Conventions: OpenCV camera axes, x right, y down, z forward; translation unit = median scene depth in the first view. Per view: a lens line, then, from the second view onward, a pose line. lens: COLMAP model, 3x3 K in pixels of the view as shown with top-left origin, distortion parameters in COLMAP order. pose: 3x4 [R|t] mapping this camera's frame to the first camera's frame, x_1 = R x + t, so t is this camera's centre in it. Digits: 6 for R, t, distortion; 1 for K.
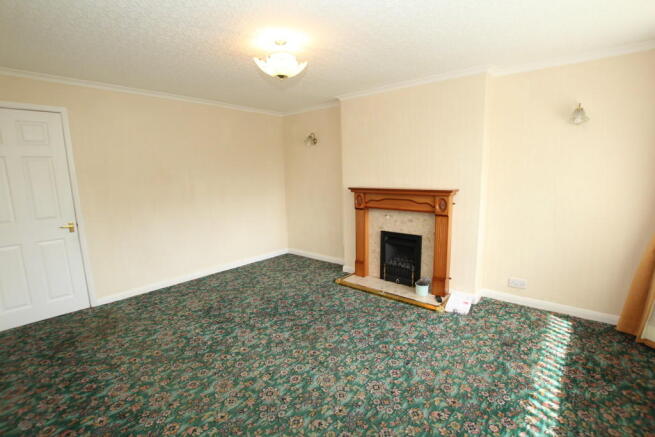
lens RADIAL K [[305.8, 0, 326.3], [0, 305.8, 218.8], [0, 0, 1]] dist [-0.018997, -0.000216]
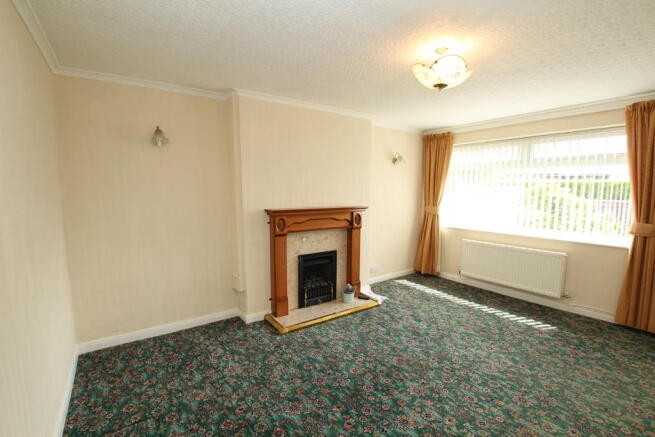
lens RADIAL K [[305.8, 0, 326.0], [0, 305.8, 221.2], [0, 0, 1]] dist [-0.018997, -0.000216]
pose [[0.229998, -0.079275, 0.969957, -0.840272], [0.135142, 0.989622, 0.048837, -0.117960], [-0.963762, 0.119849, 0.238325, 0.856226]]
